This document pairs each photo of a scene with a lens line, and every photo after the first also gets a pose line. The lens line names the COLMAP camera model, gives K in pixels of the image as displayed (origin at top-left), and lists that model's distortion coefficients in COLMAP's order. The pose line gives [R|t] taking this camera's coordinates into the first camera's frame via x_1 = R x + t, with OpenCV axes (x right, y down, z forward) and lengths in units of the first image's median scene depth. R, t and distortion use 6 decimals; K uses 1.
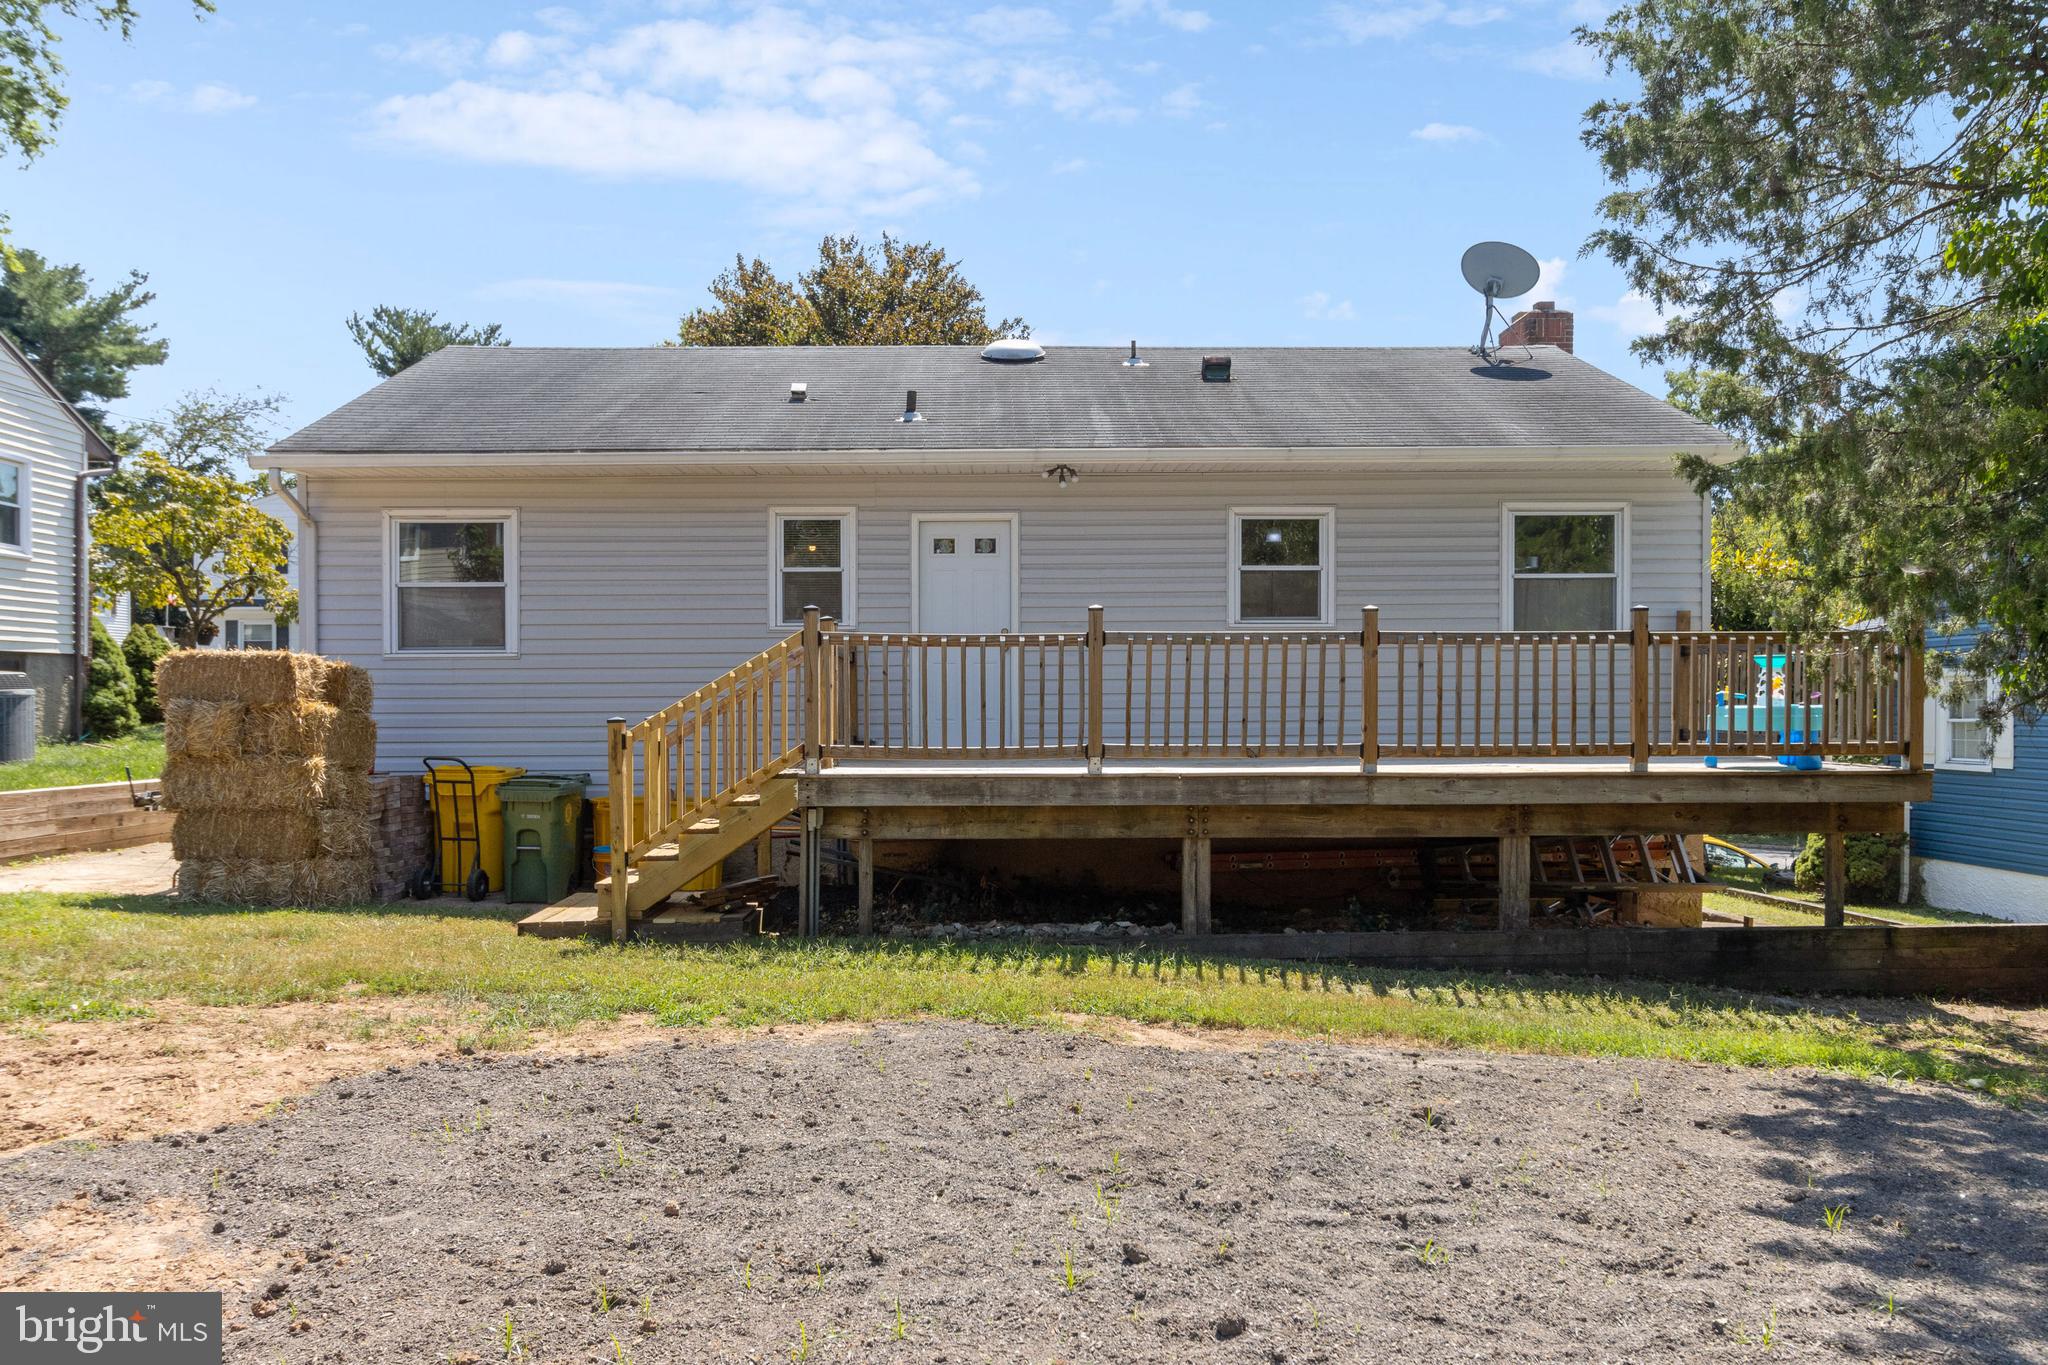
lens RADIAL K [[1621.5, 0, 1058.4], [0, 1621.5, 675.8], [0, 0, 1]] dist [0.003957, 0.004393]
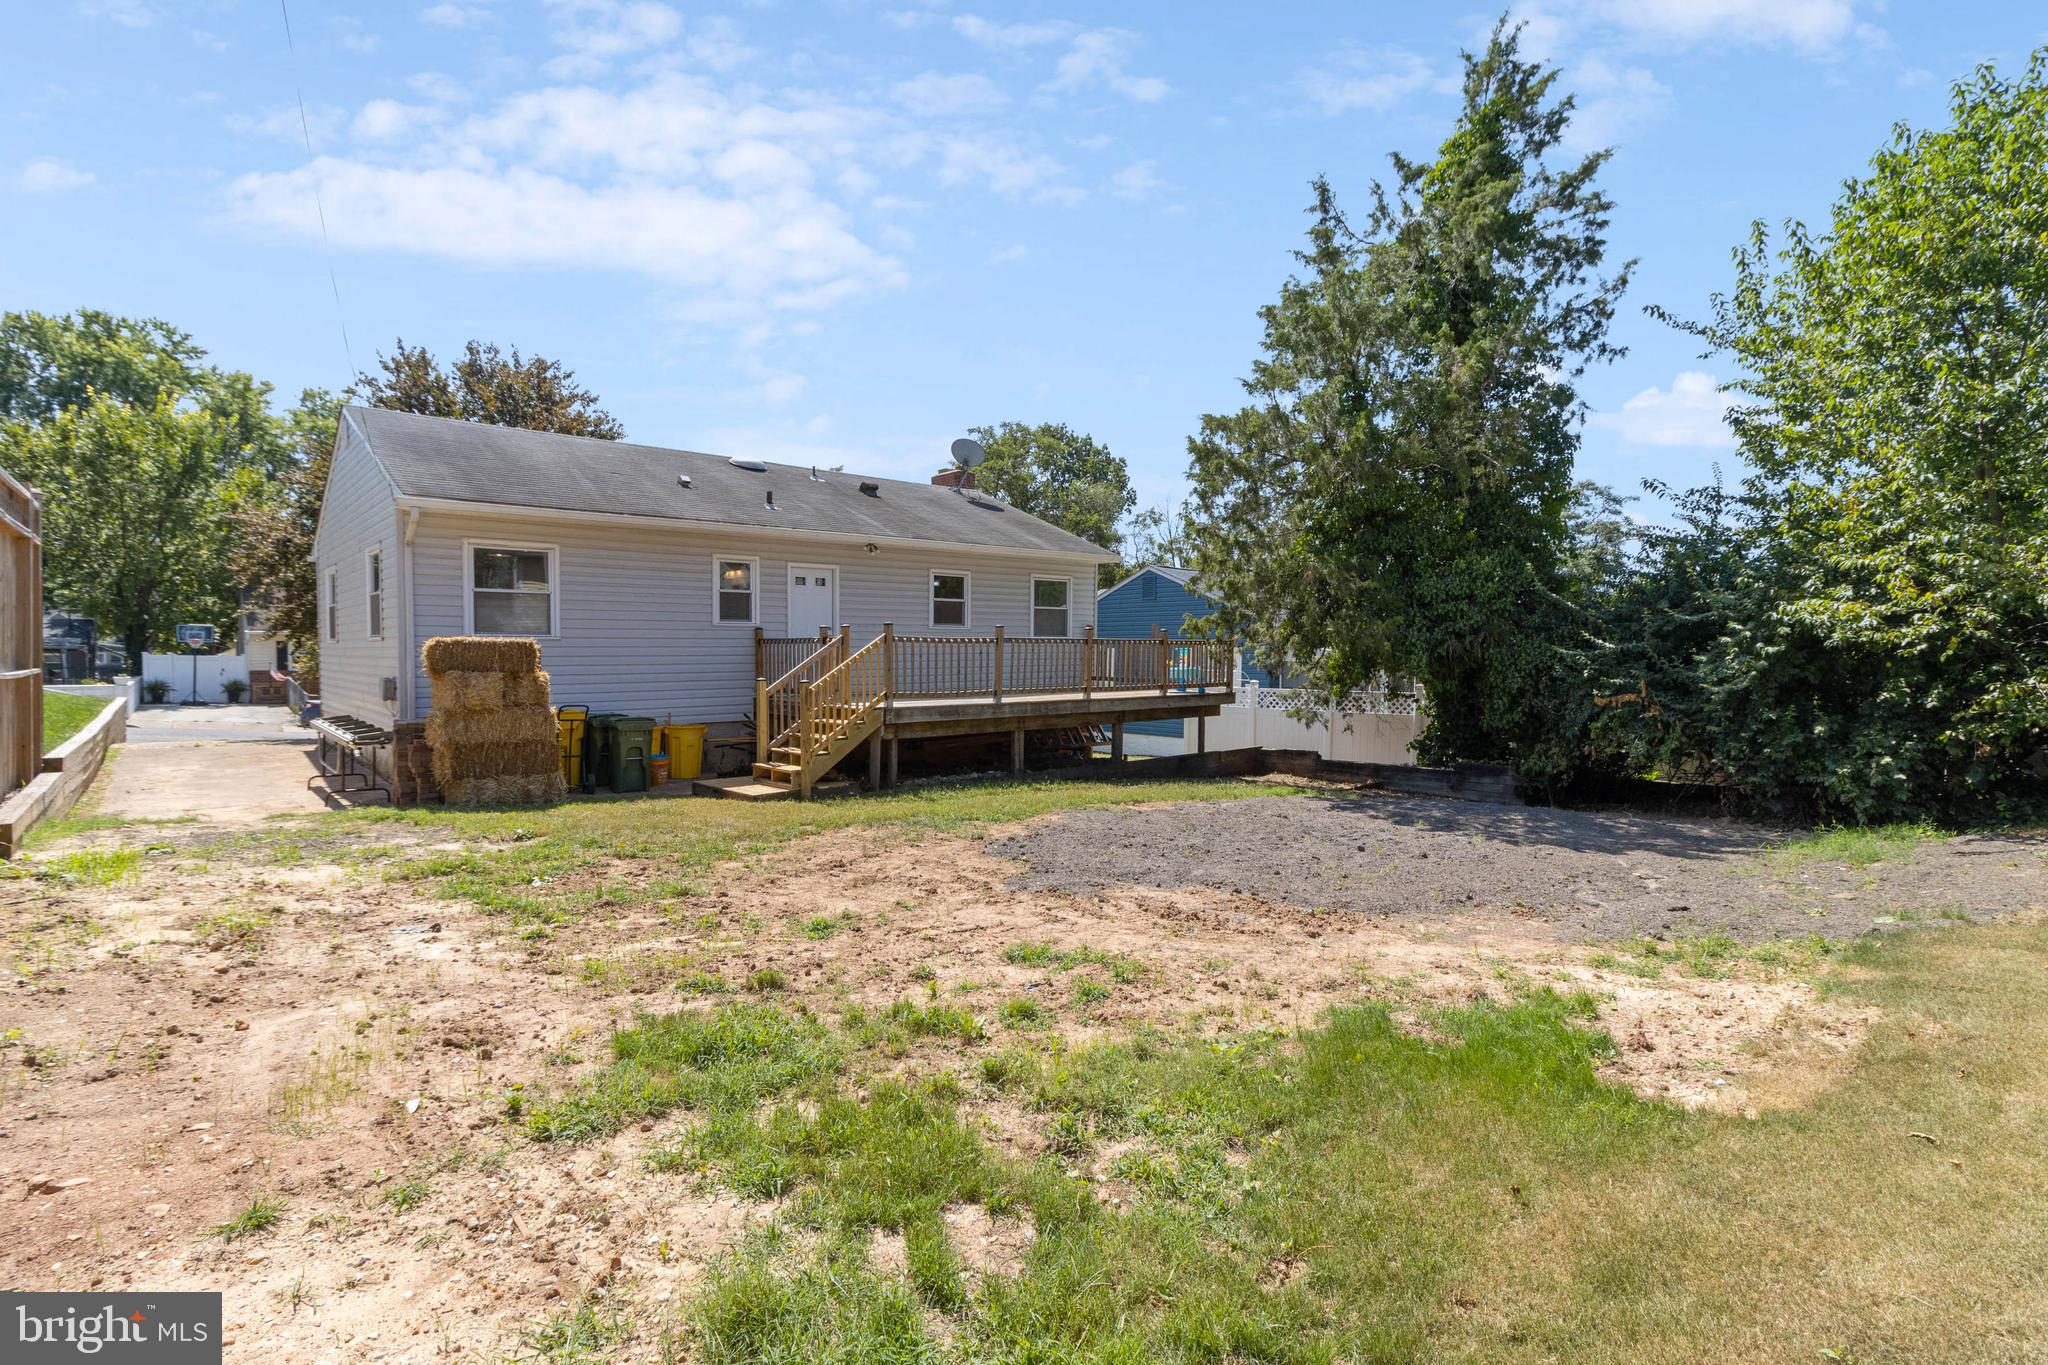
lens RADIAL K [[973.9, 0, 1026.8], [0, 973.9, 680.9], [0, 0, 1]] dist [-0.000275, -0.000008]
pose [[0.770613, -0.015278, 0.637120, -0.577091], [-0.013153, 0.999118, 0.039868, -0.014945], [-0.637167, -0.039102, 0.769733, -0.007926]]
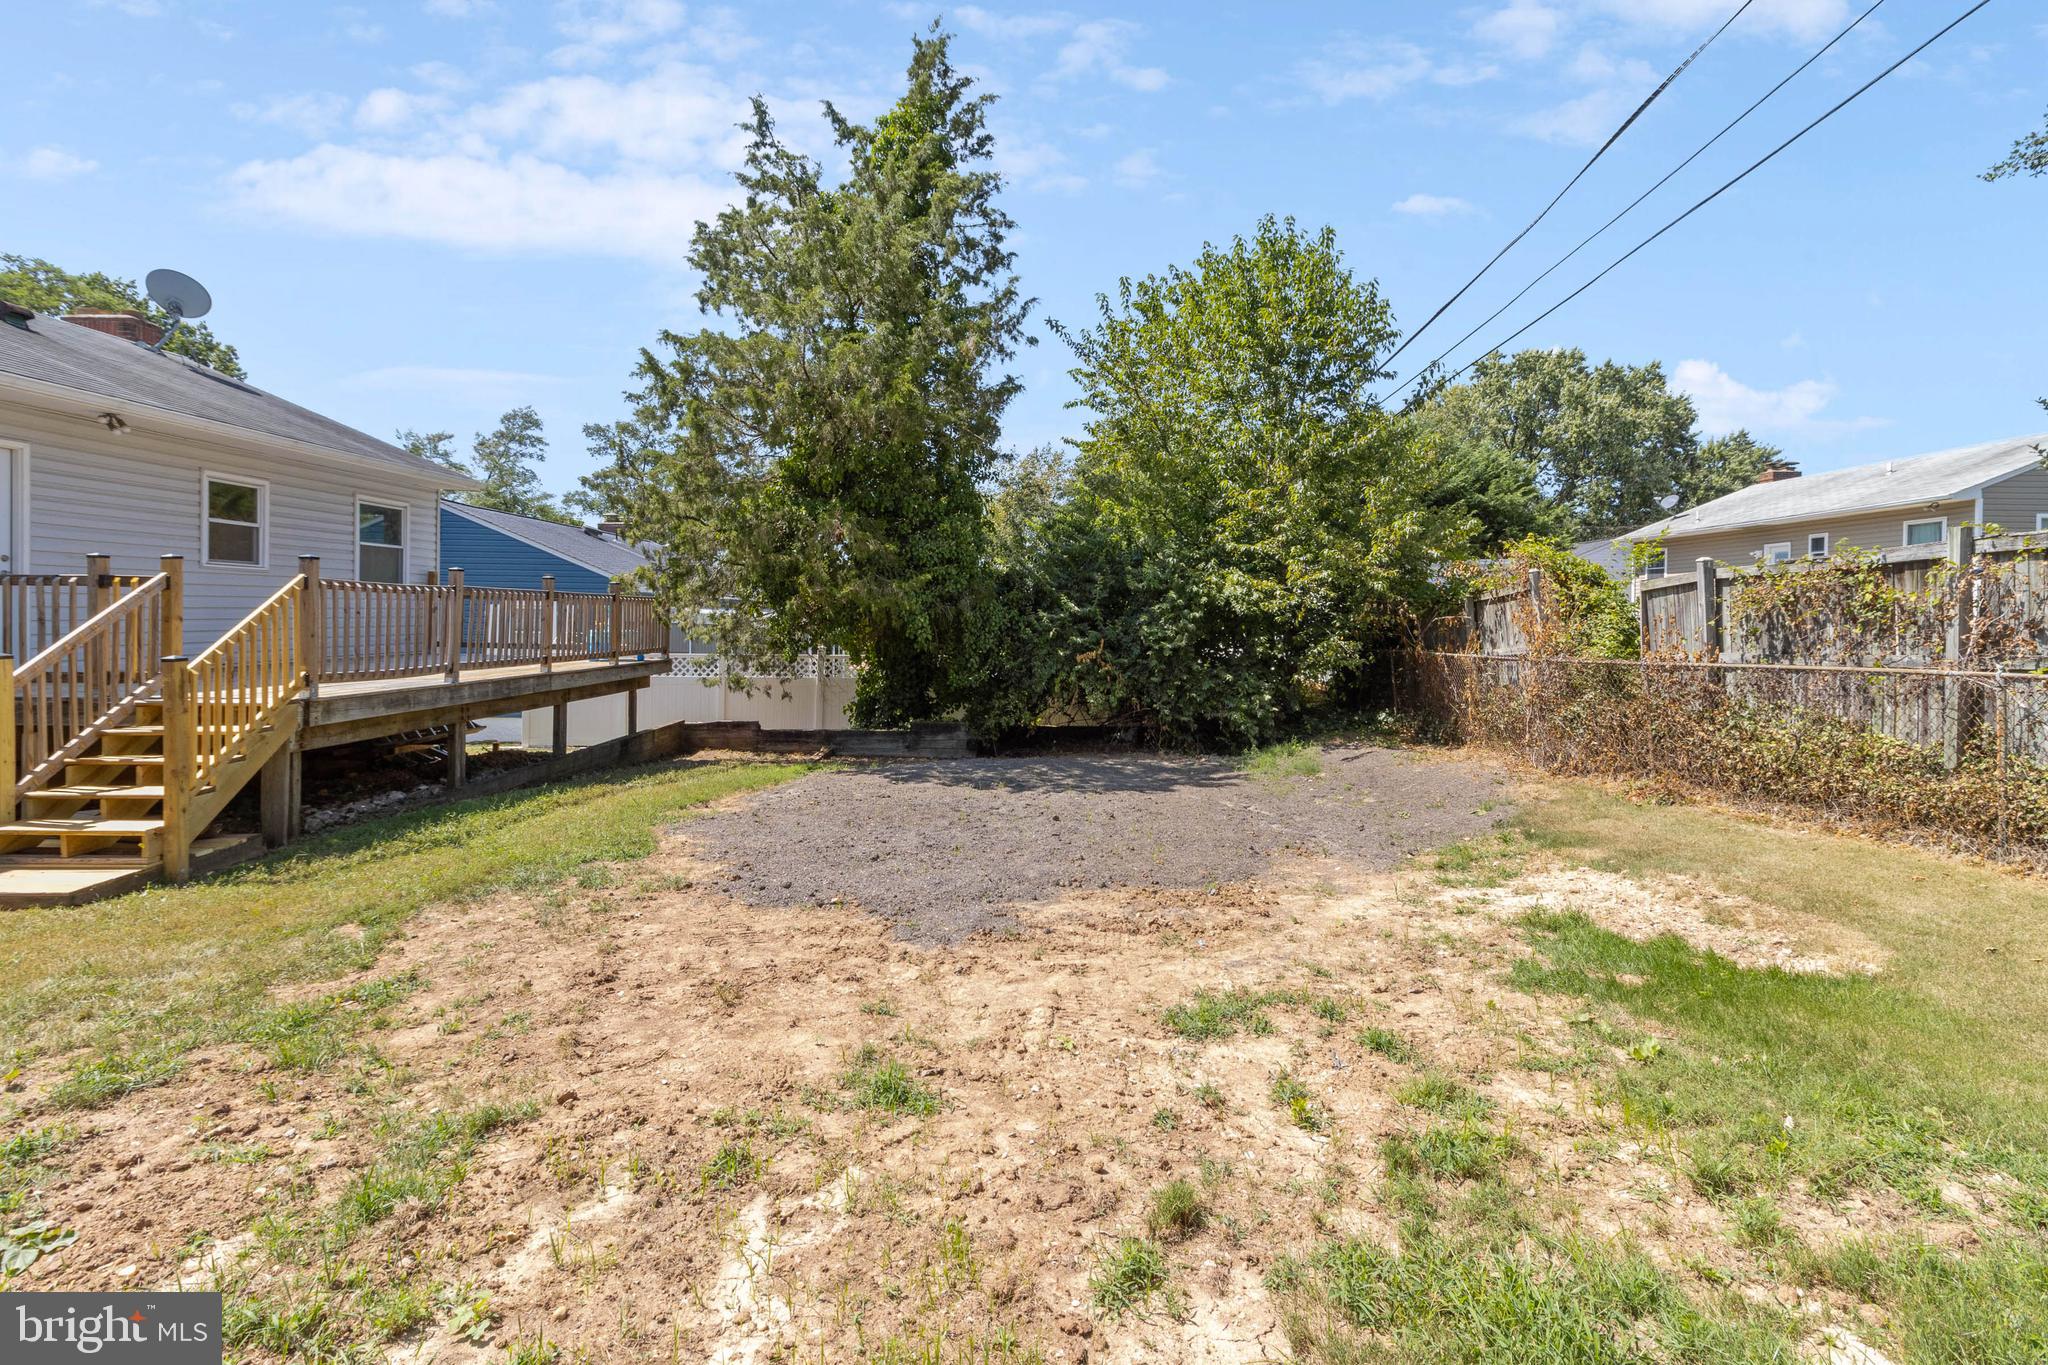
lens RADIAL K [[980.8, 0, 1026.5], [0, 980.8, 616.6], [0, 0, 1]] dist [0.000296, 0.000065]
pose [[0.035051, 0.005695, 0.999369, -0.621765], [-0.027125, 0.999621, -0.004745, -0.005636], [-0.999017, -0.026941, 0.035192, 0.350651]]
